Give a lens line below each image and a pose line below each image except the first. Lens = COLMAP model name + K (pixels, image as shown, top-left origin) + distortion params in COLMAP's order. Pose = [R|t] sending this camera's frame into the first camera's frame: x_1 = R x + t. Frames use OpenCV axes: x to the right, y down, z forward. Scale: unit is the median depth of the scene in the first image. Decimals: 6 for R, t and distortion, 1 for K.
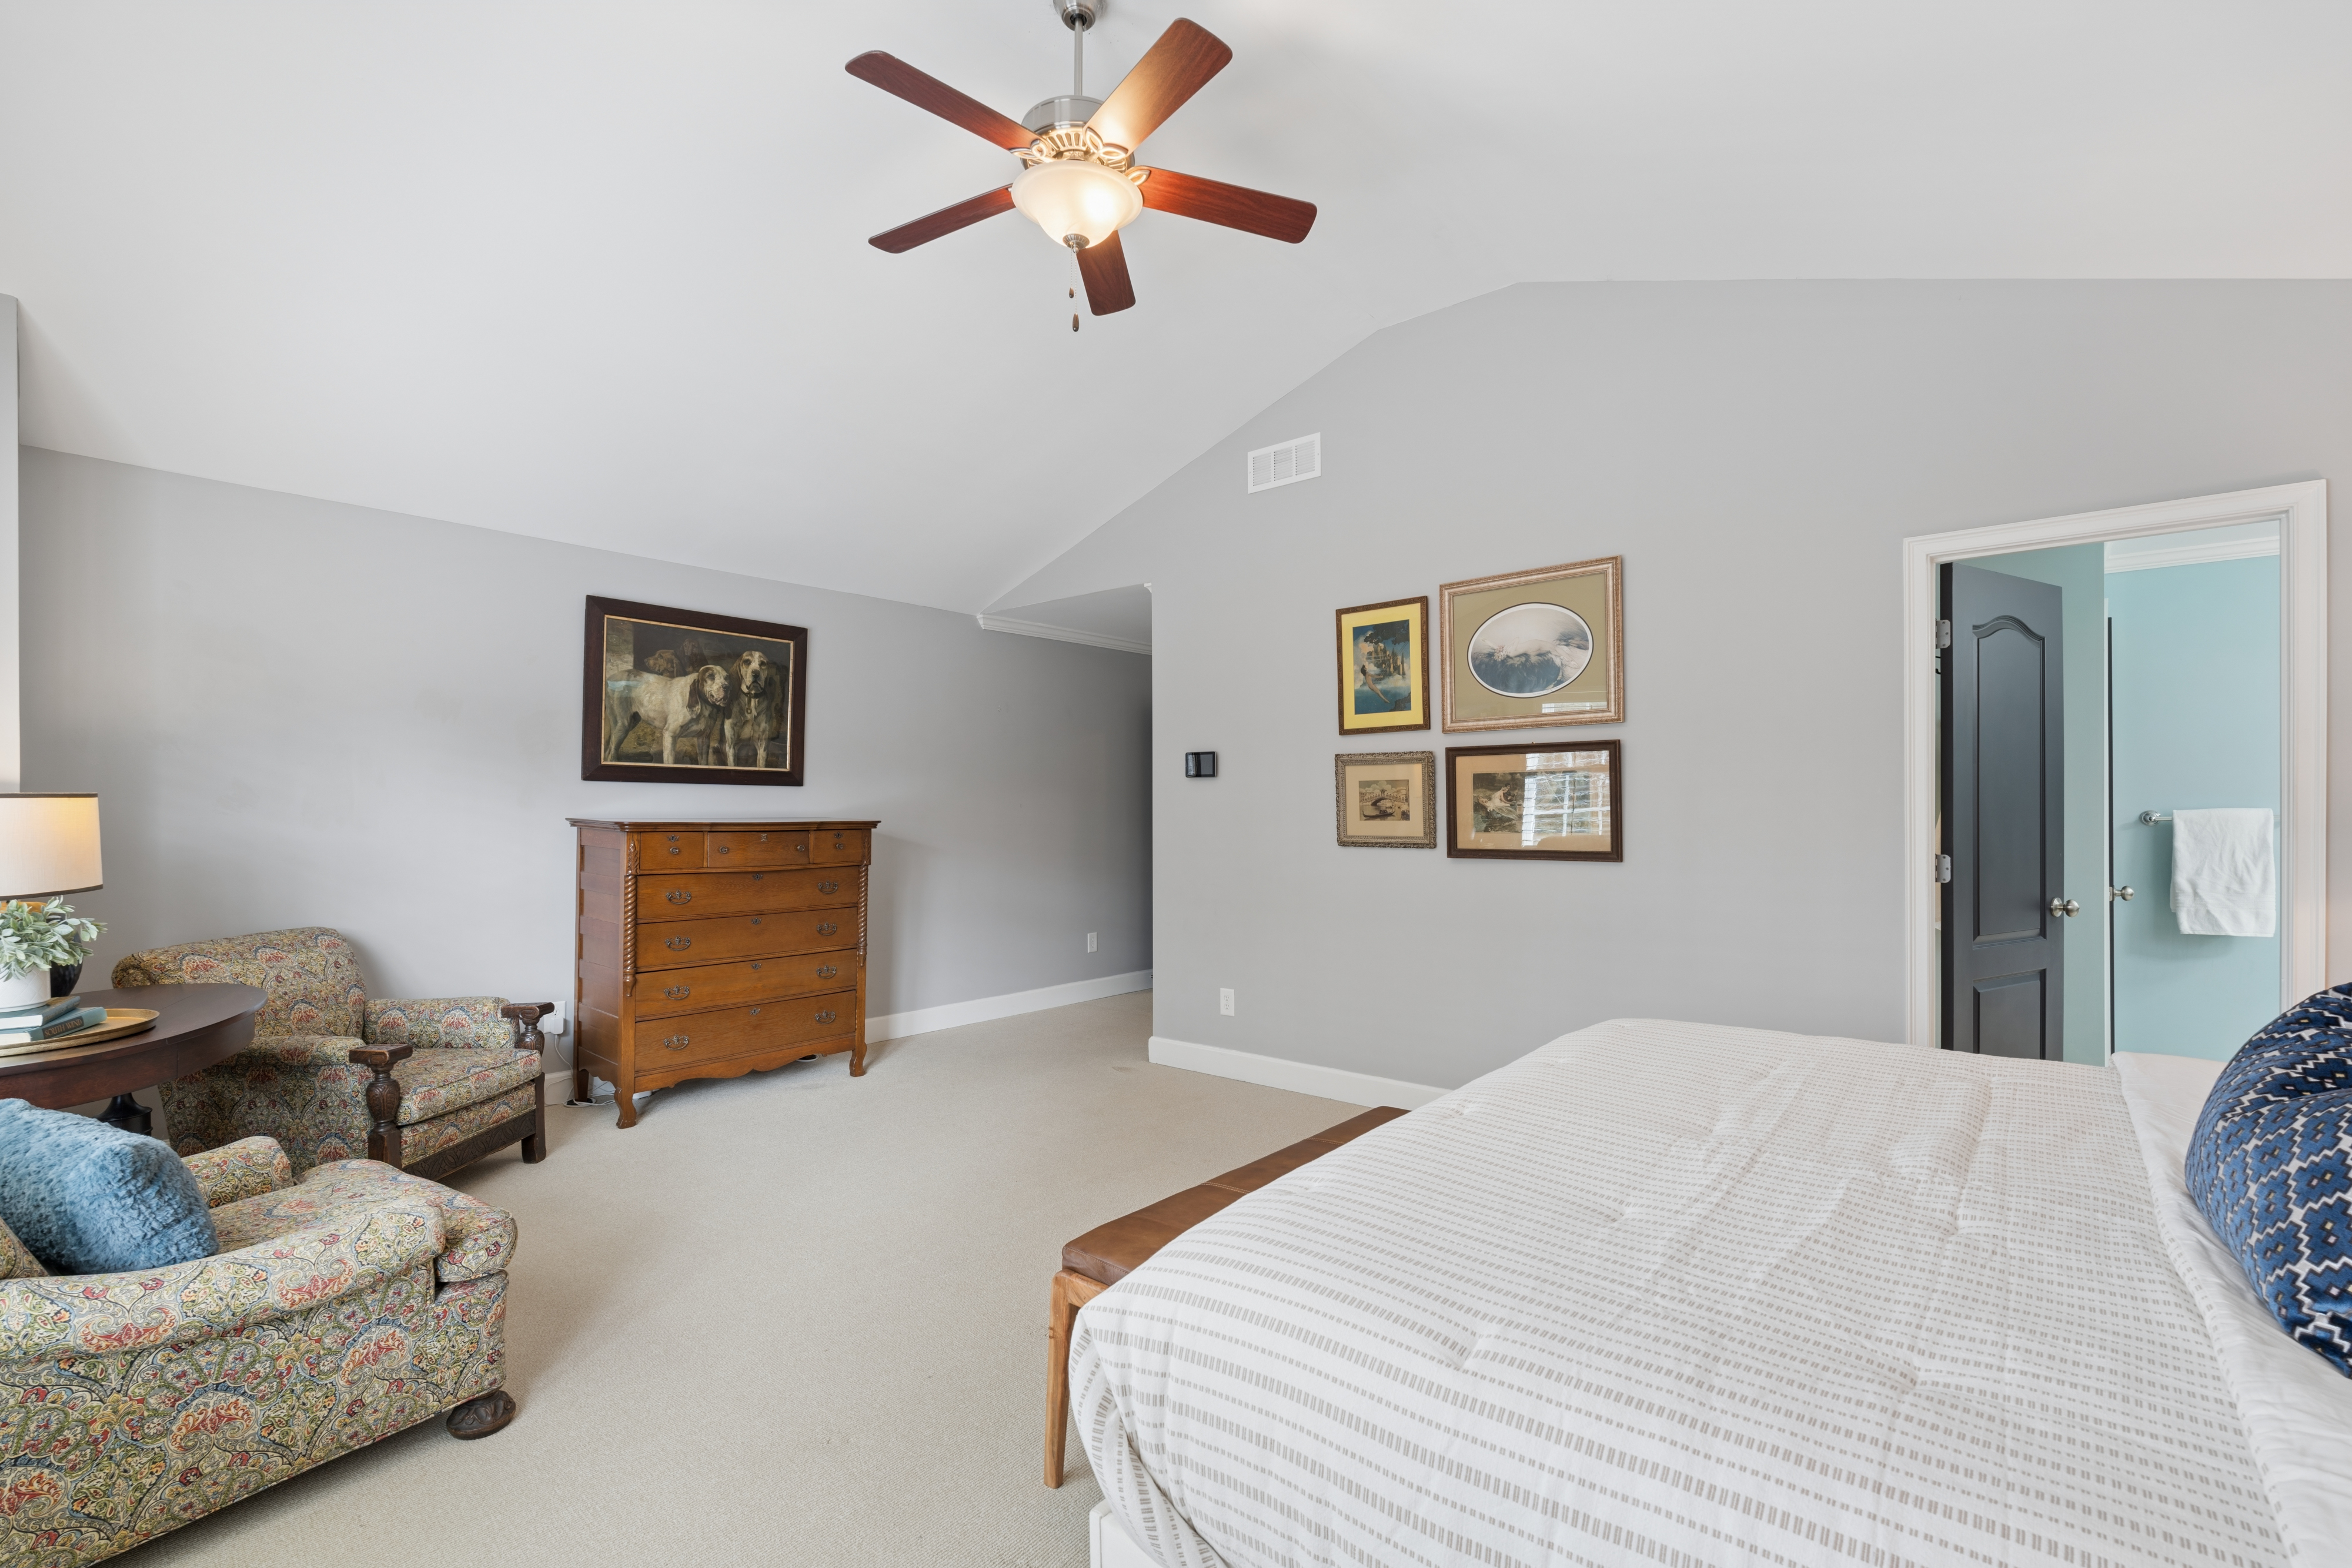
lens RADIAL K [[1037.9, 0, 1168.6], [0, 1037.9, 798.5], [0, 0, 1]] dist [-0.003058, -0.000343]
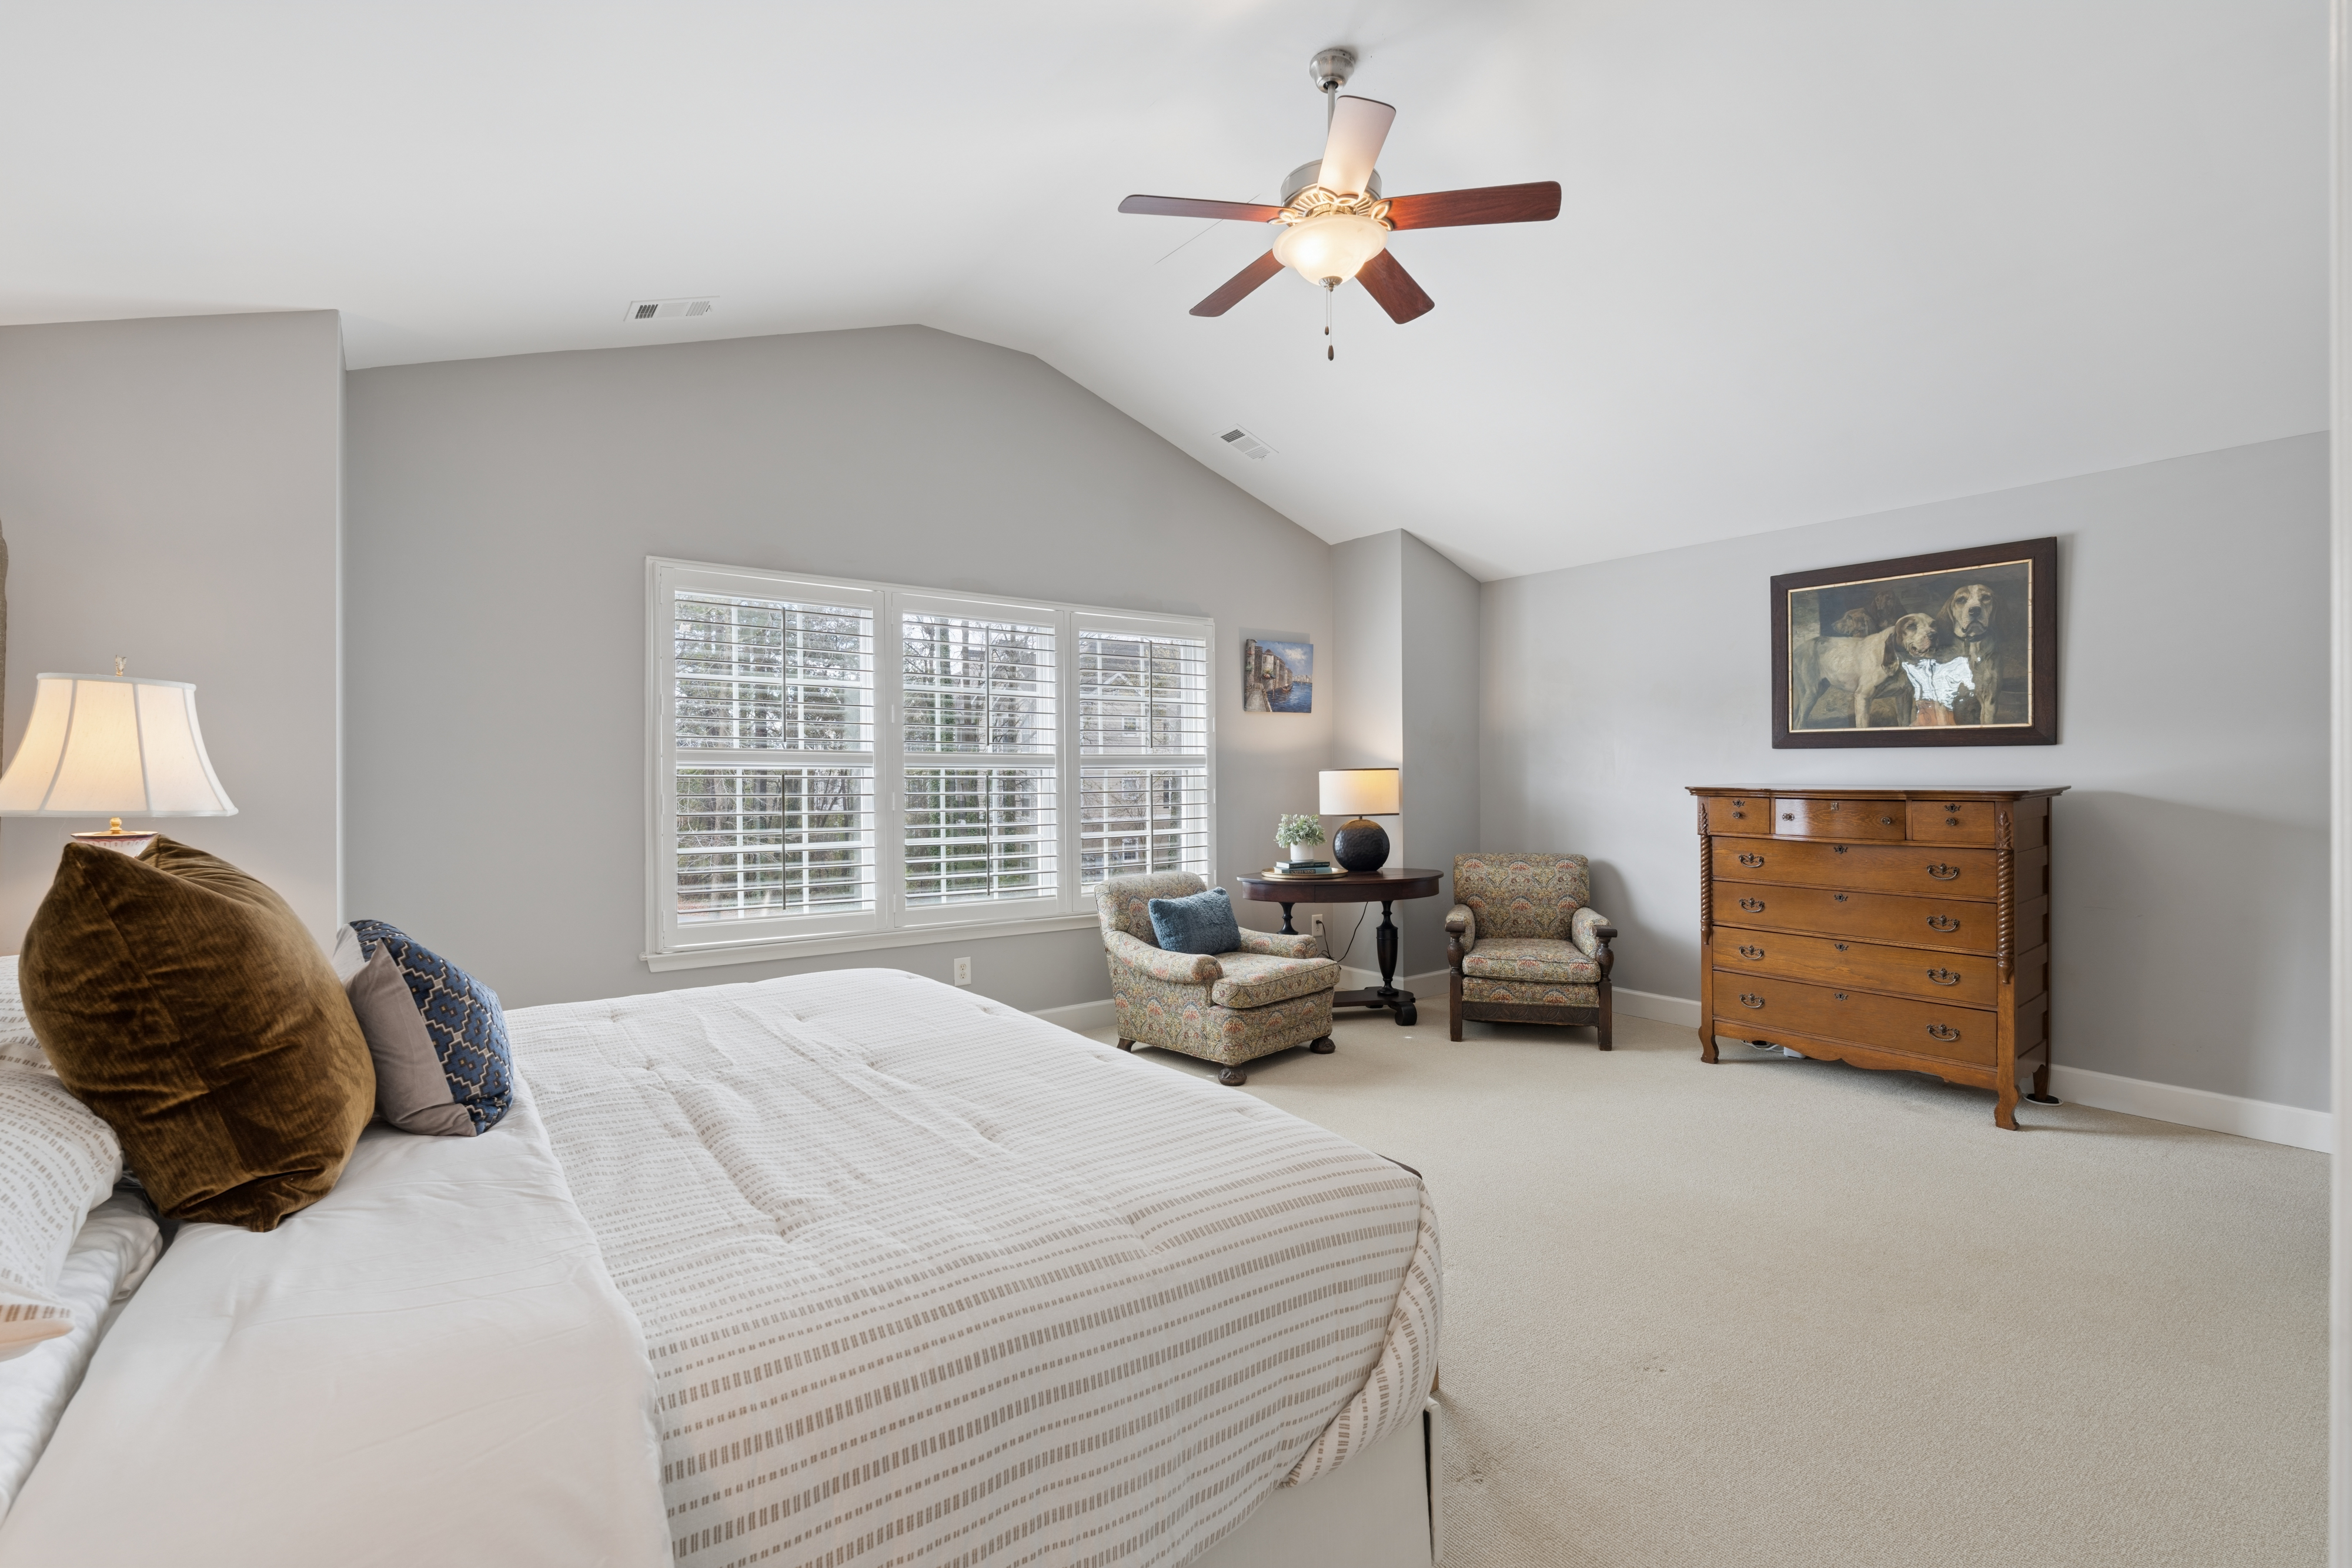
lens RADIAL K [[1037.9, 0, 1177.7], [0, 1037.9, 773.7], [0, 0, 1]] dist [-0.003058, -0.000343]
pose [[-0.225284, 0.000112, -0.974293, 0.599896], [0.012812, 0.999914, -0.002847, 0.003599], [0.974209, -0.013124, -0.225266, 0.612412]]
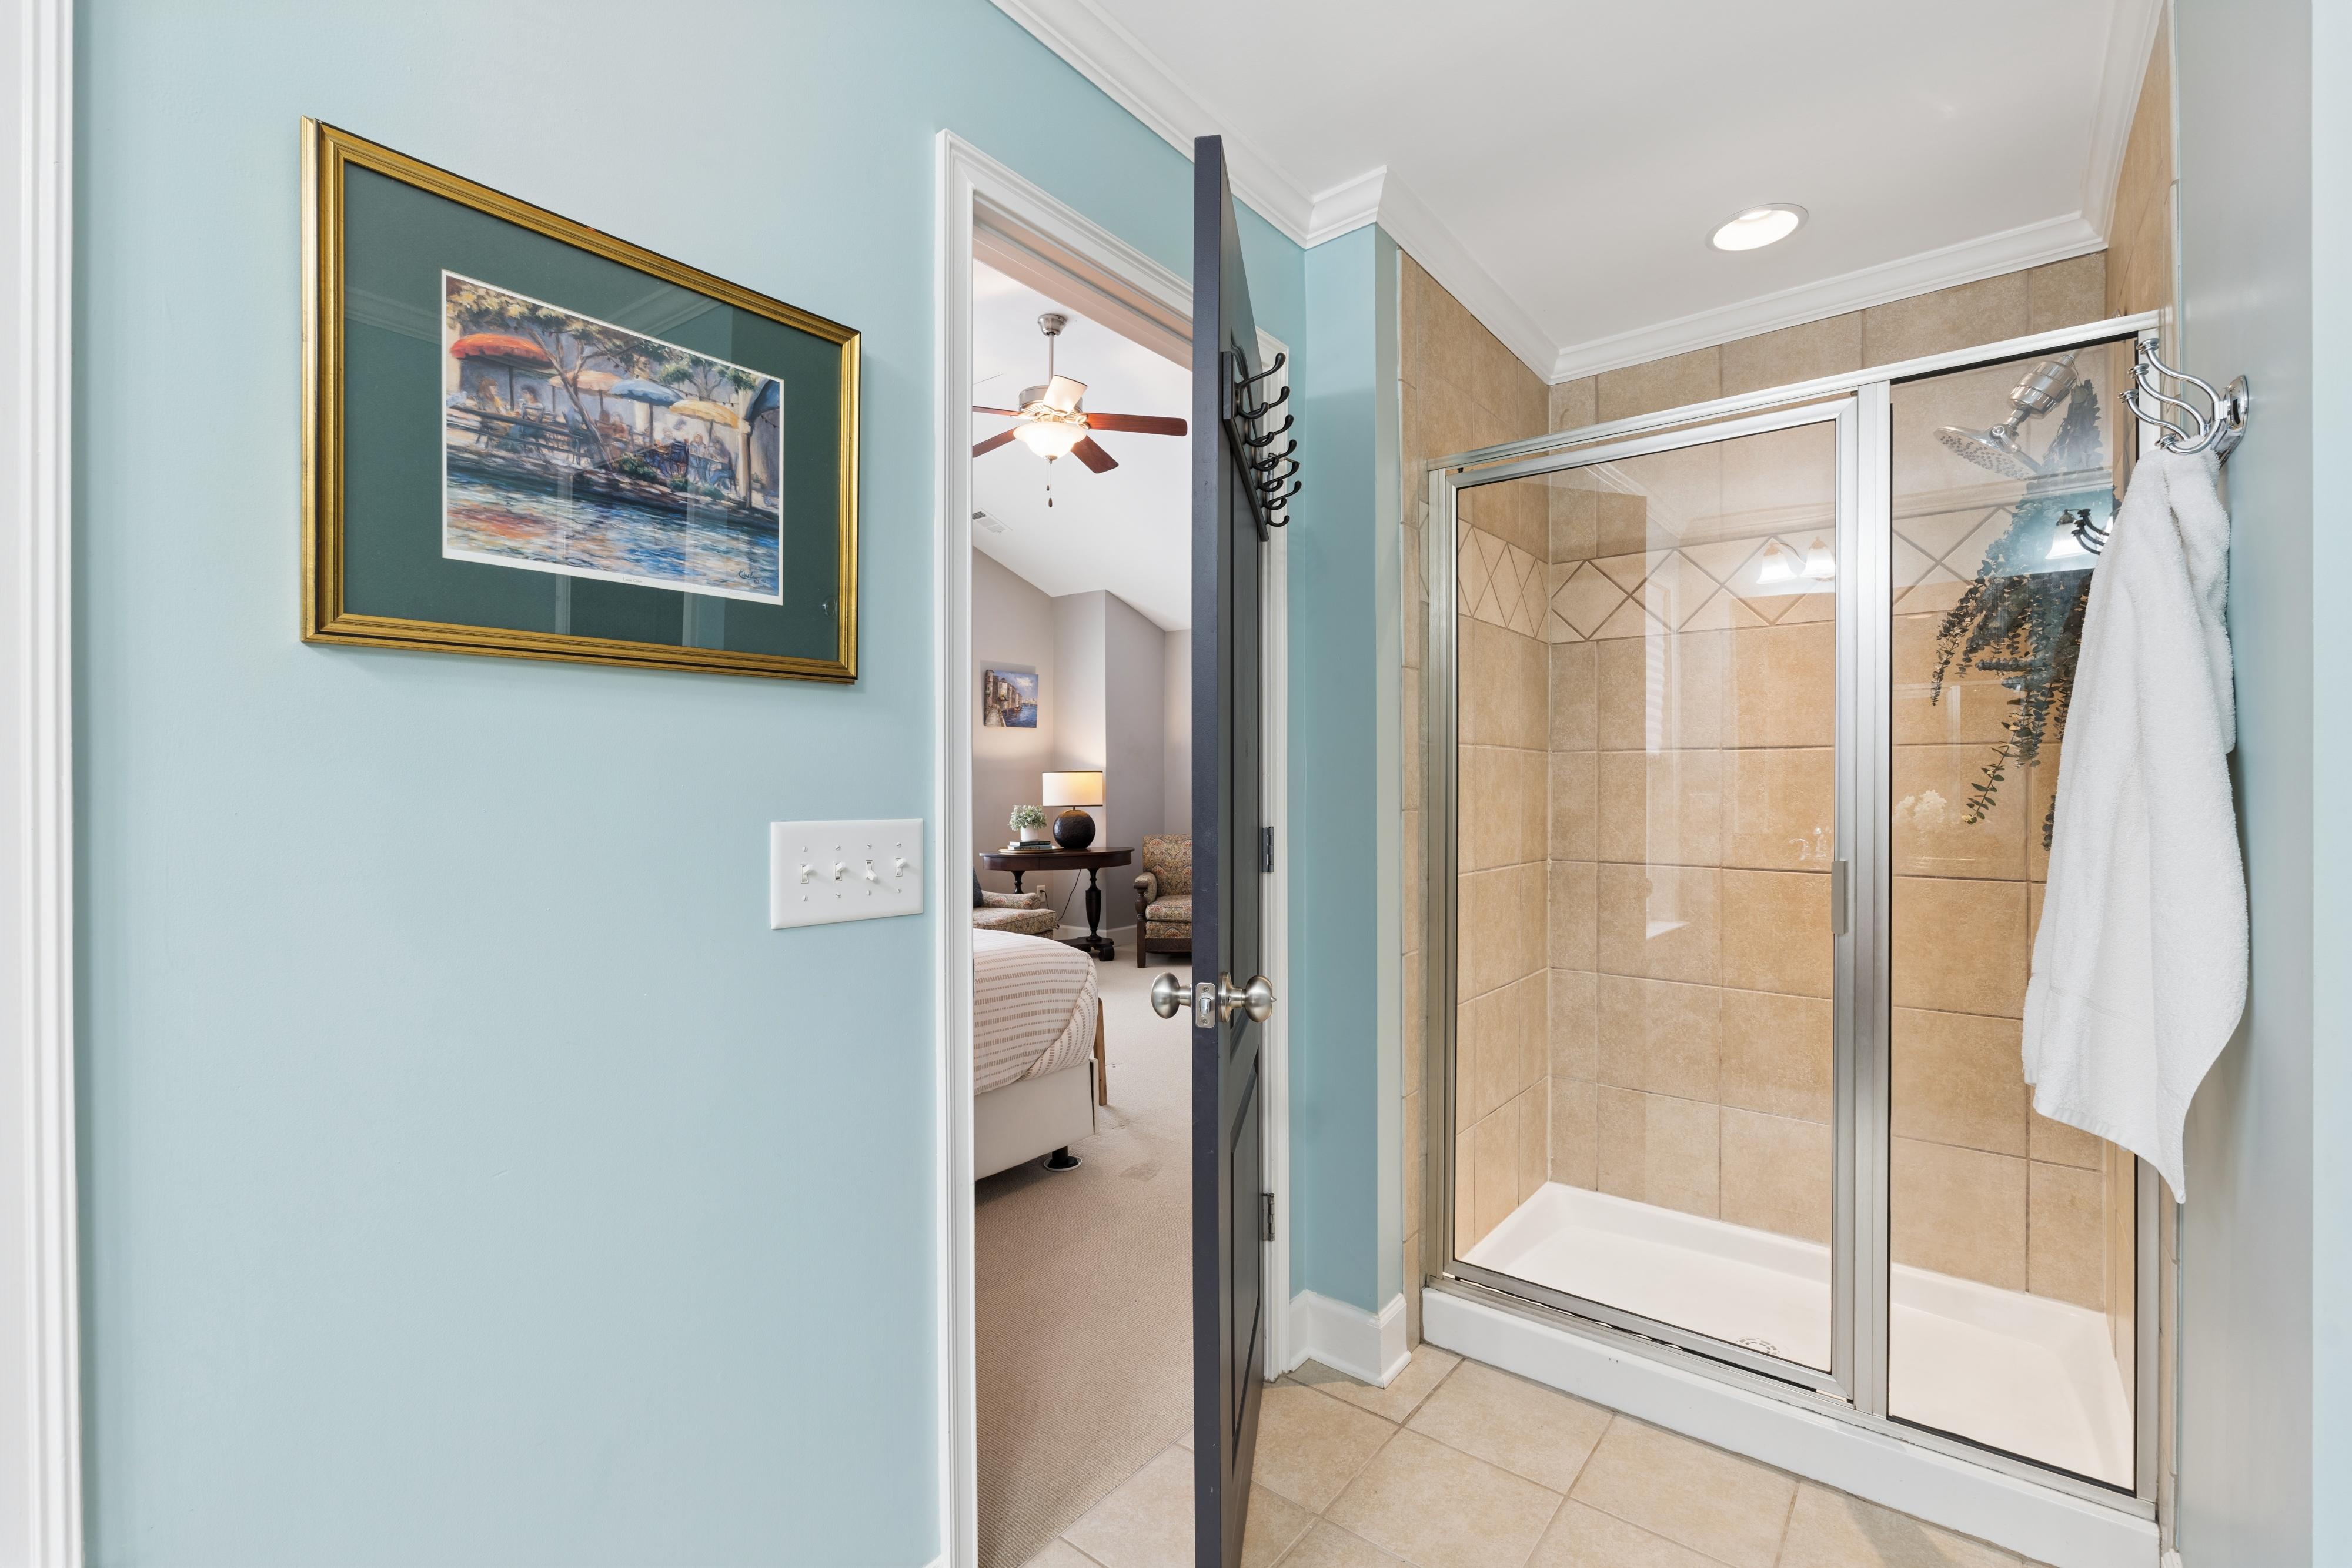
lens RADIAL K [[1037.9, 0, 1184.7], [0, 1037.9, 782.4], [0, 0, 1]] dist [-0.003058, -0.000343]
pose [[0.043695, -0.003025, -0.999040, 0.973548], [0.010000, 0.999947, -0.002590, 0.020174], [0.998995, -0.009878, 0.043723, 0.647597]]
